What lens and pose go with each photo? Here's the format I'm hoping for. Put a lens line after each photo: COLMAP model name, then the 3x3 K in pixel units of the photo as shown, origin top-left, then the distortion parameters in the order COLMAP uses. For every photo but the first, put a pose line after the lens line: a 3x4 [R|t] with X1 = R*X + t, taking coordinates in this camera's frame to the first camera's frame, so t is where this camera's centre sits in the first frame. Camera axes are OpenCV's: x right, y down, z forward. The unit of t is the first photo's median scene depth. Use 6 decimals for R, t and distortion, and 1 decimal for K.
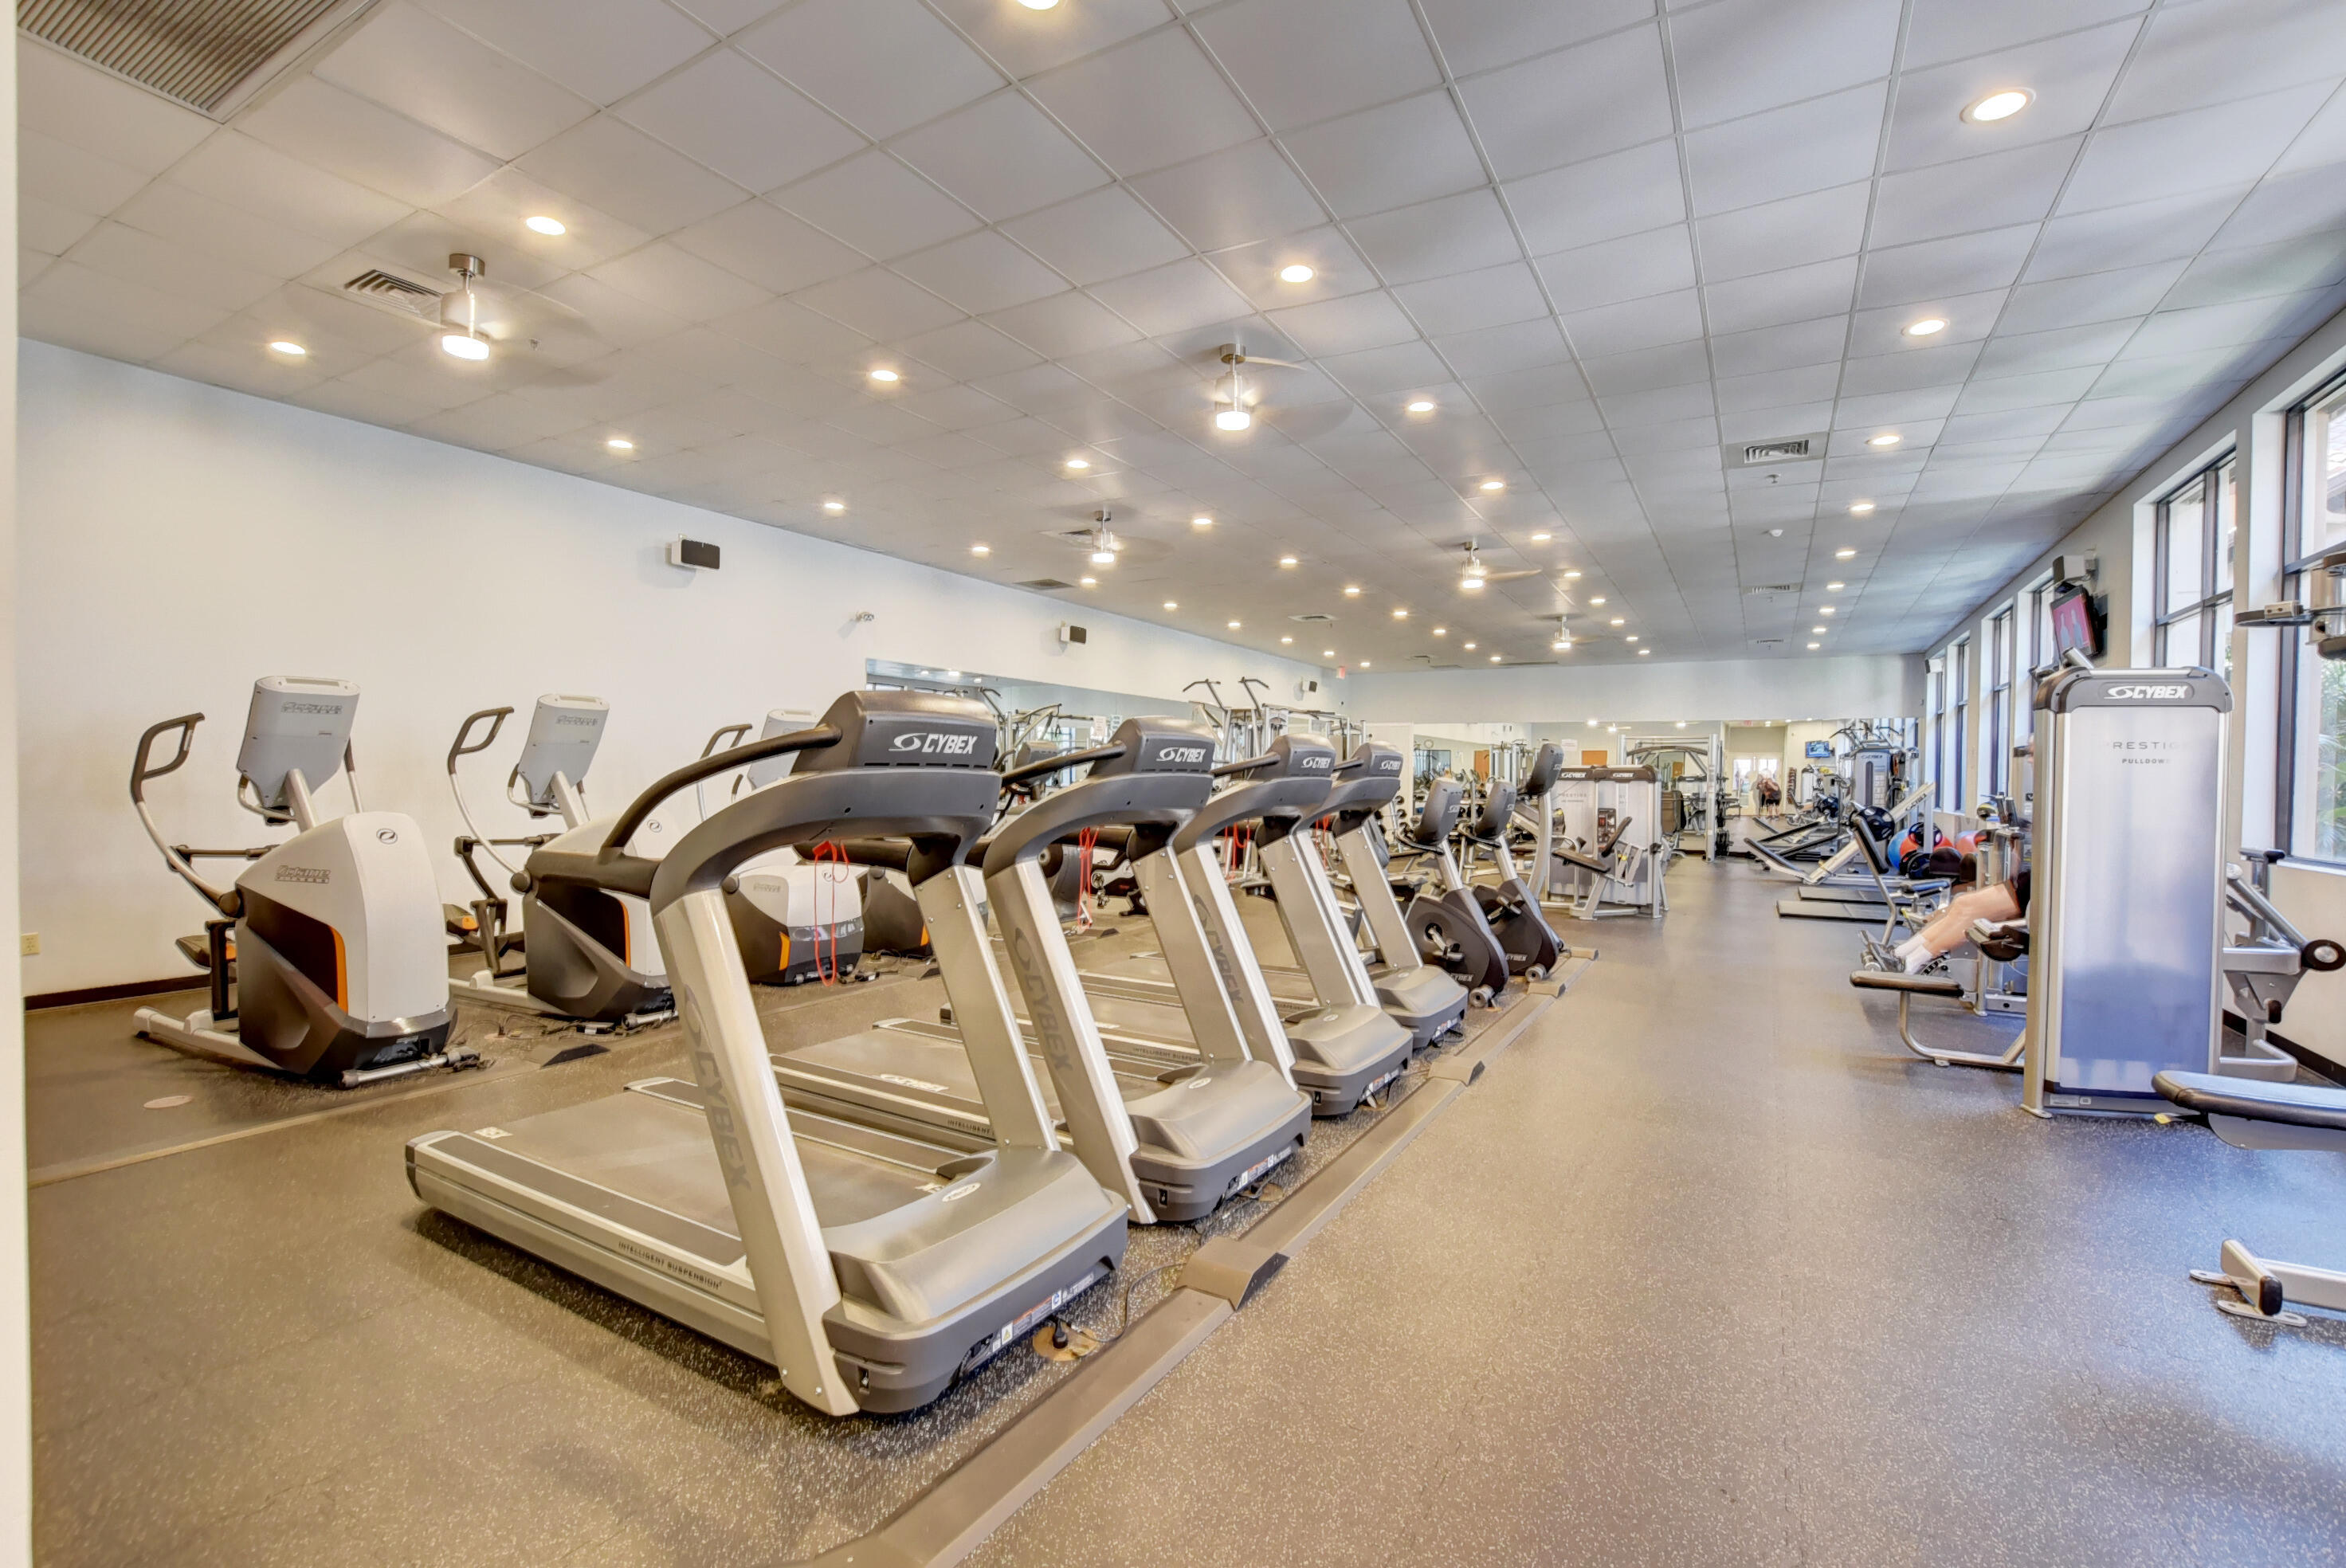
lens RADIAL K [[1037.5, 0, 1175.4], [0, 1037.5, 796.1], [0, 0, 1]] dist [-0.024221, 0.000258]
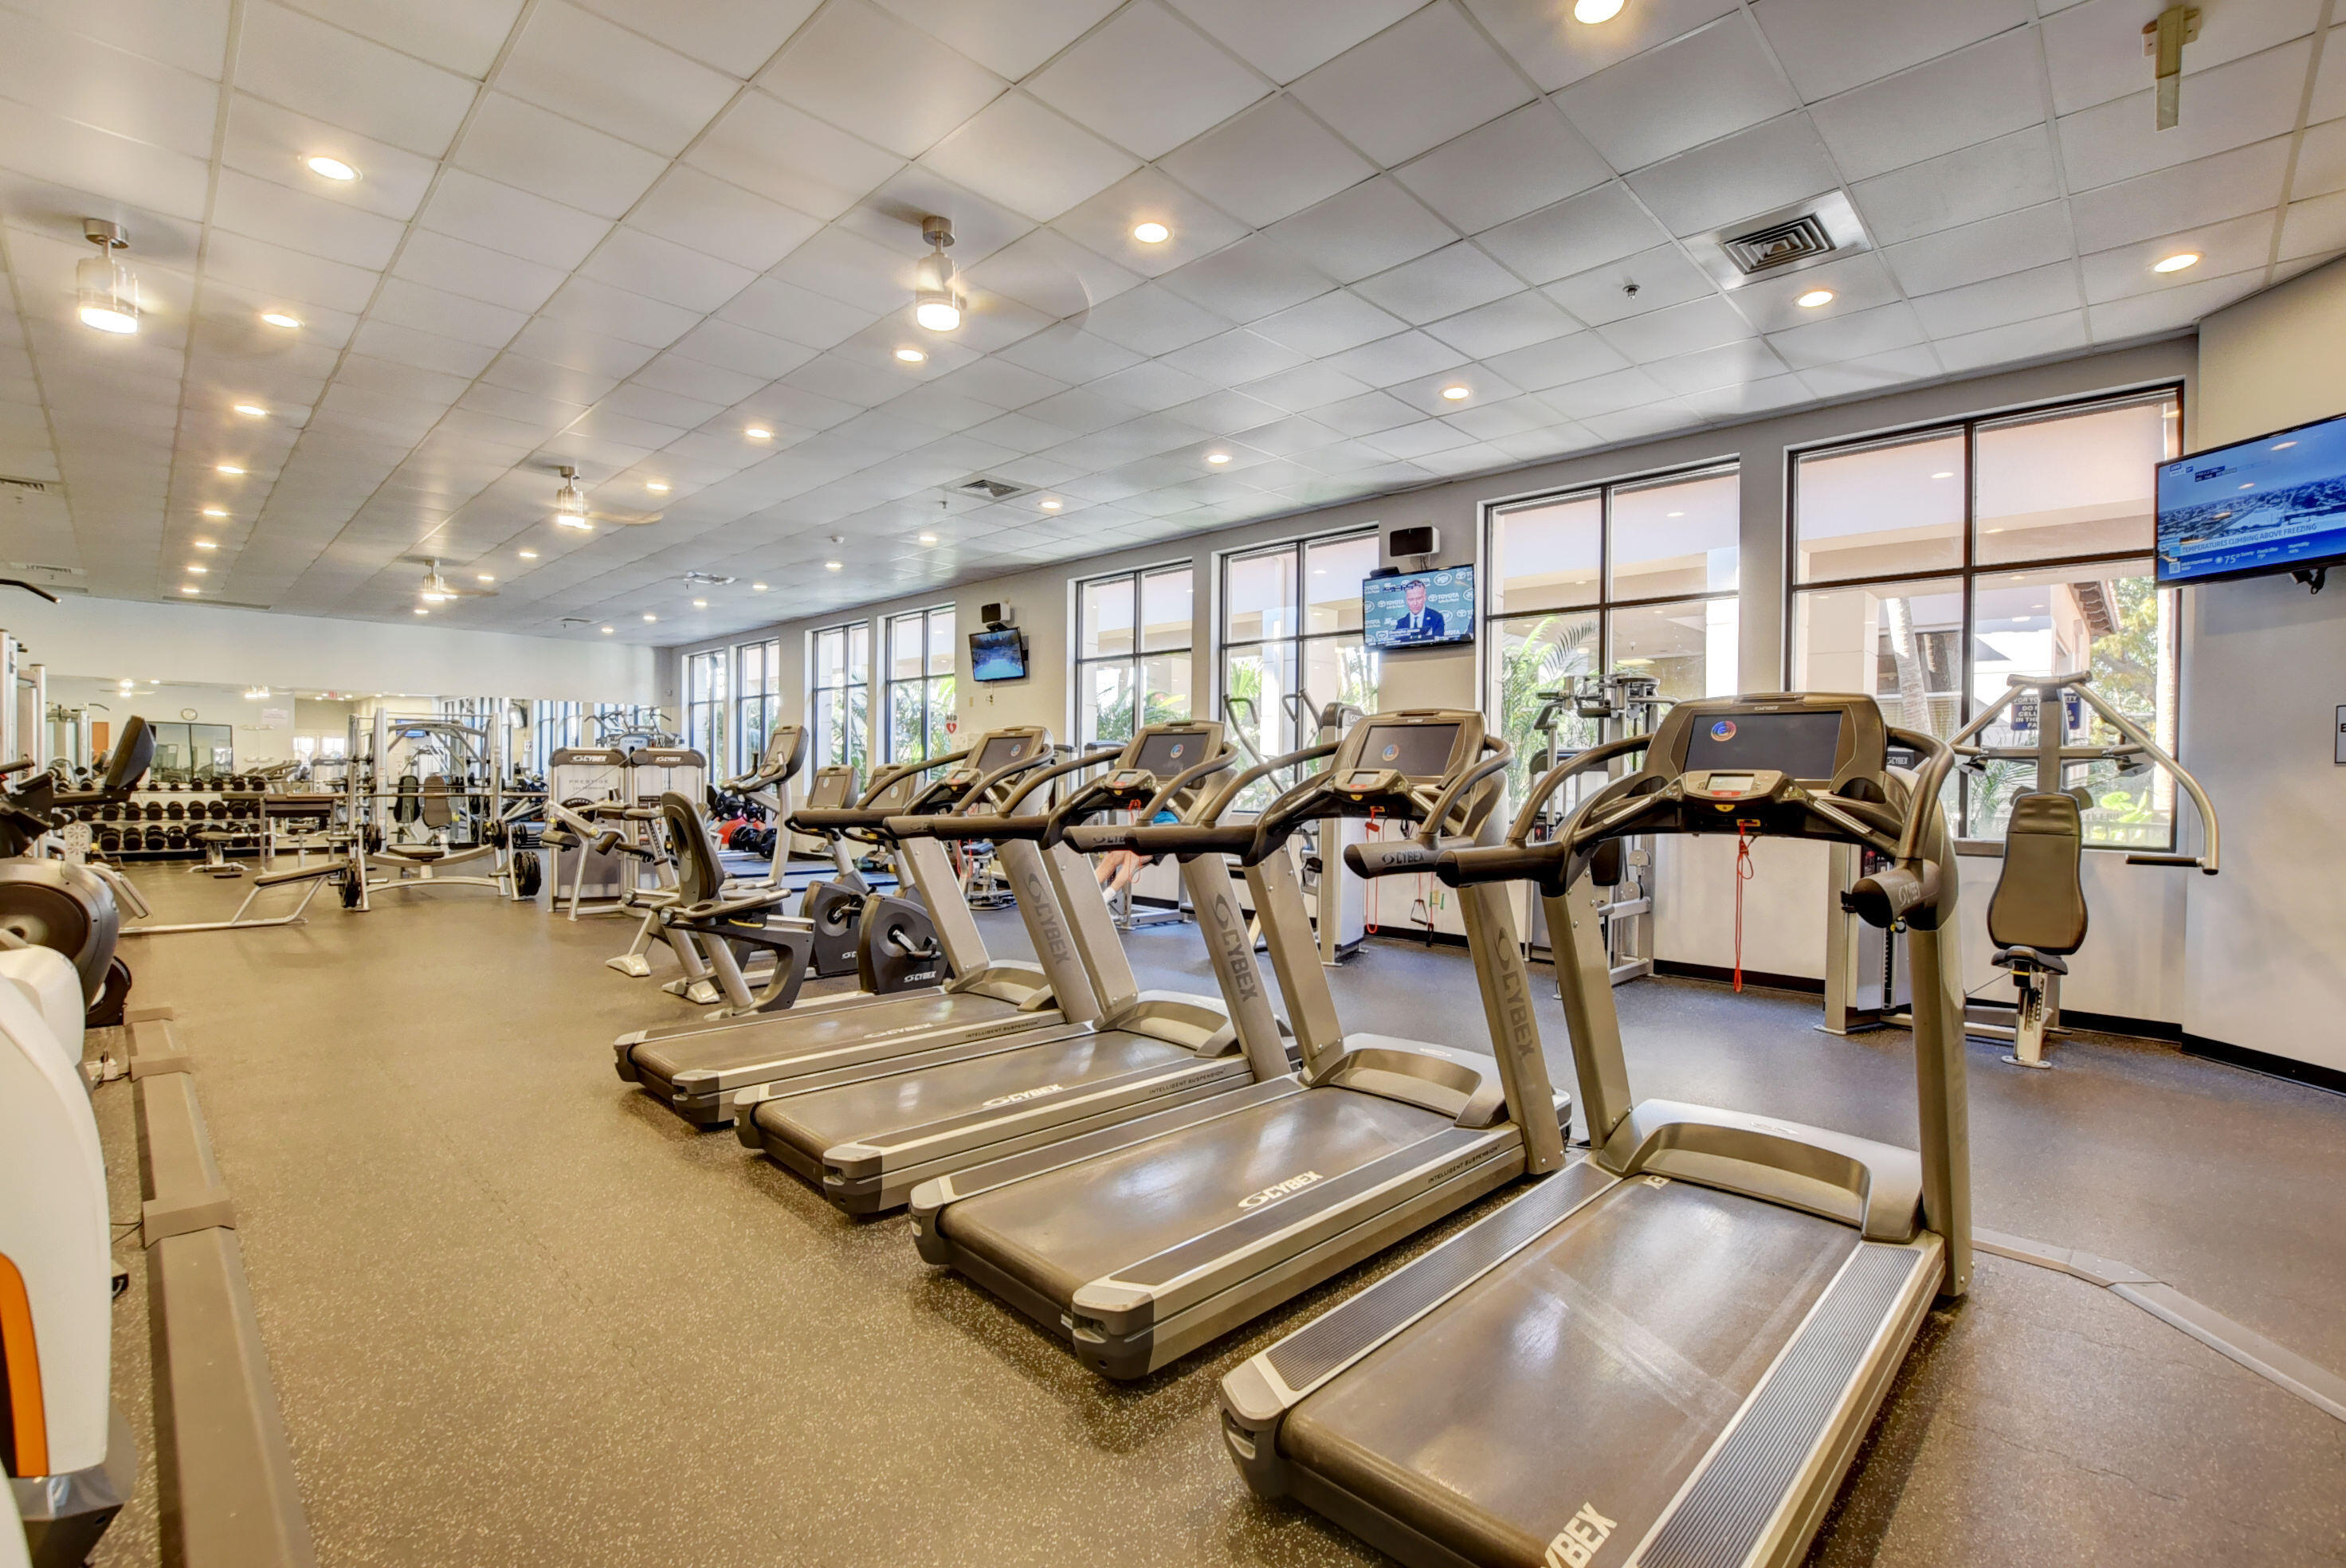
lens RADIAL K [[1037.5, 0, 1175.4], [0, 1037.5, 796.1], [0, 0, 1]] dist [-0.024221, 0.000258]
pose [[0.249640, -0.033067, 0.967774, -0.377236], [0.012349, 0.999444, 0.030964, -0.010465], [-0.968260, 0.004221, 0.249909, 0.346266]]
